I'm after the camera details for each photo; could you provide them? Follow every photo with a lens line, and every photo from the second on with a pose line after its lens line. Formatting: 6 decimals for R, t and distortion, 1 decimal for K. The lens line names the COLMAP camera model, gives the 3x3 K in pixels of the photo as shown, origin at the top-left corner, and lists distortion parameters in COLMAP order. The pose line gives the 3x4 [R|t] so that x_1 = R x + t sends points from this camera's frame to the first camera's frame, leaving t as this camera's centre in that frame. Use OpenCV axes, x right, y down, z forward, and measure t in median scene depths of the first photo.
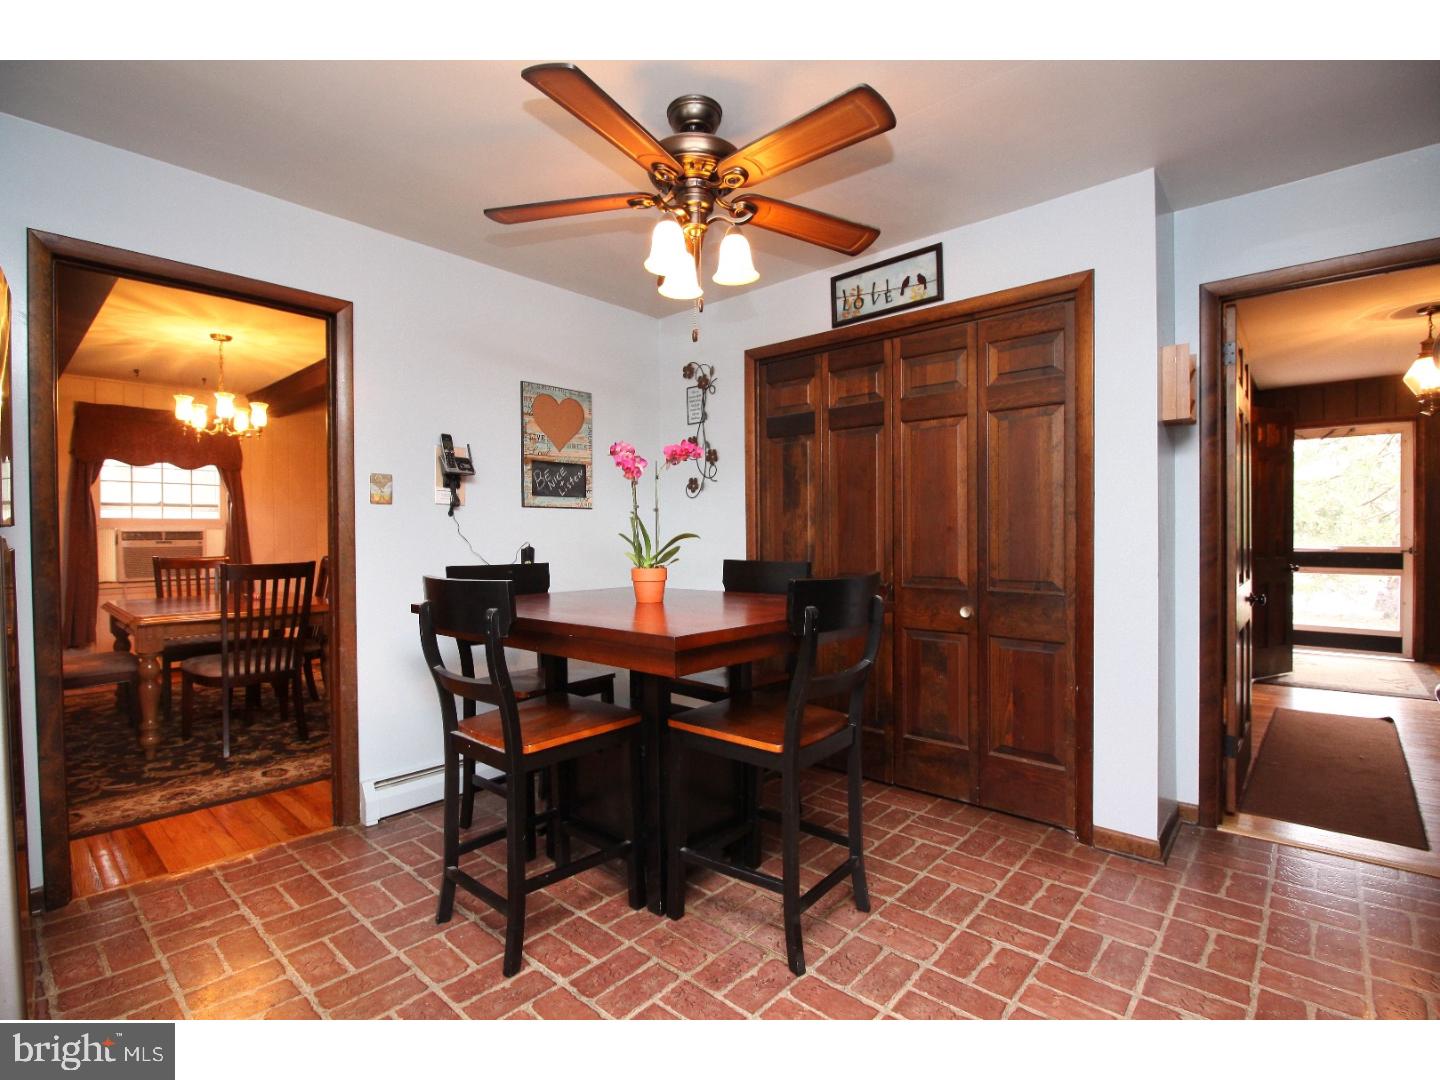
lens RADIAL K [[683.3, 0, 719.8], [0, 683.3, 550.3], [0, 0, 1]] dist [-0.011171, -0.003658]
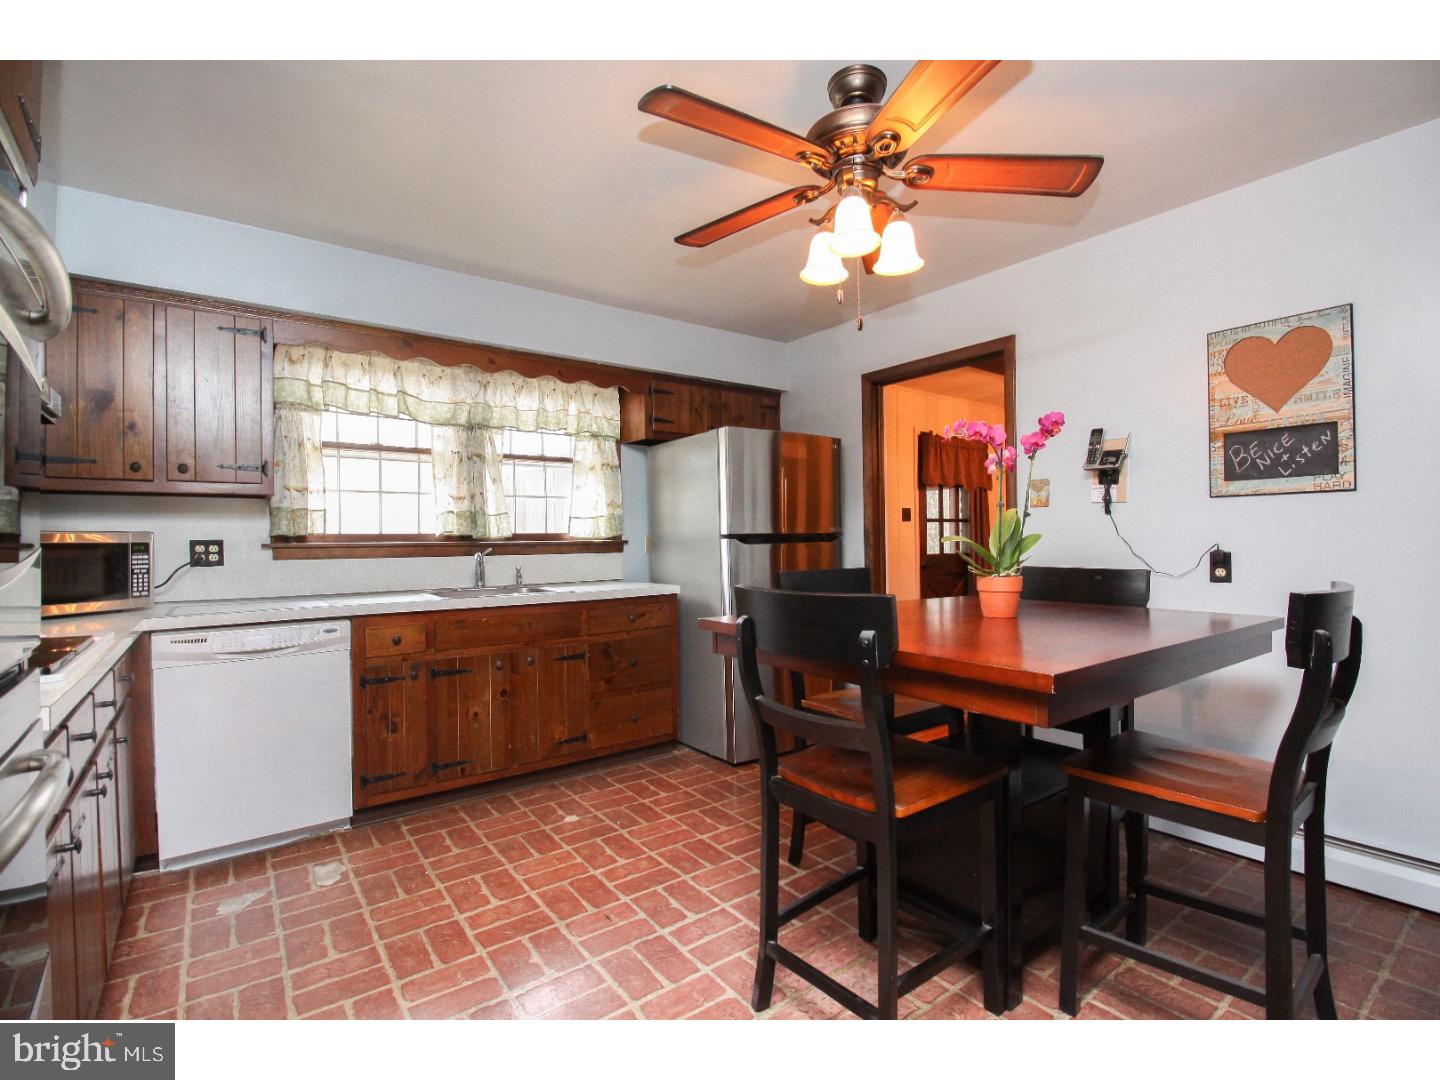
lens RADIAL K [[683.3, 0, 740.8], [0, 683.3, 539.8], [0, 0, 1]] dist [-0.011171, -0.003658]
pose [[-0.194286, 0.004983, -0.980932, 0.563301], [-0.013431, 0.999880, 0.007740, -0.014808], [0.980853, 0.014679, -0.194195, 0.631406]]
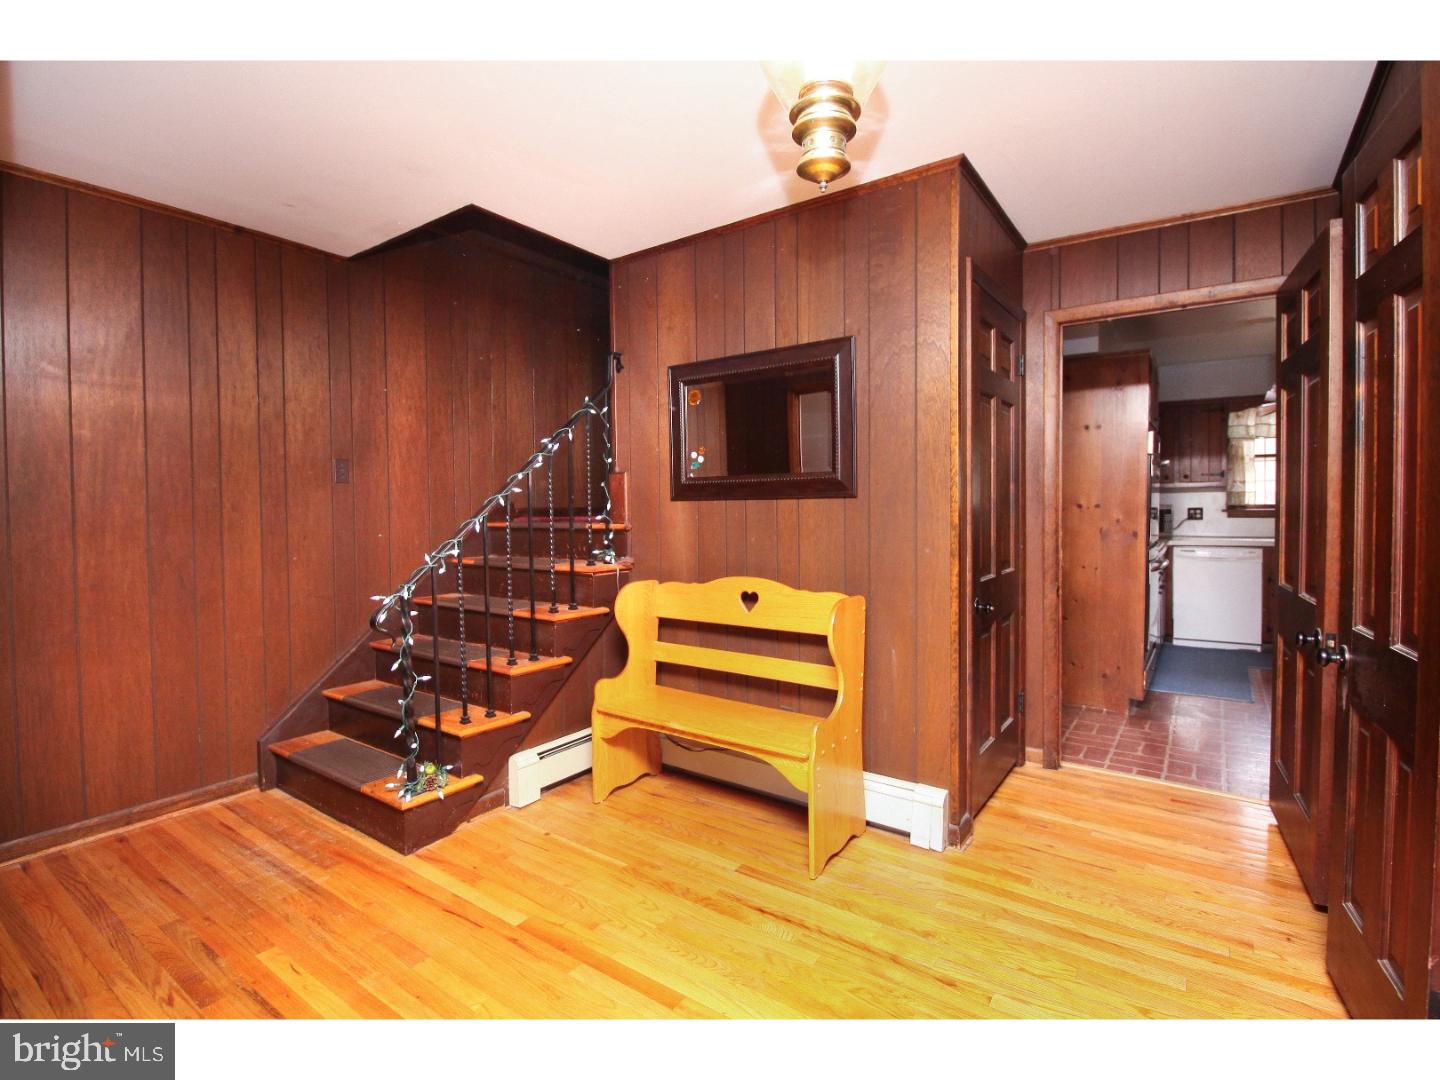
lens RADIAL K [[683.3, 0, 717.6], [0, 683.3, 532.8], [0, 0, 1]] dist [-0.011171, -0.003658]
pose [[-0.993492, 0.019417, -0.112232, 0.875125], [0.012760, 0.998133, 0.059734, -0.031761], [0.113183, 0.057913, -0.991885, 0.970929]]
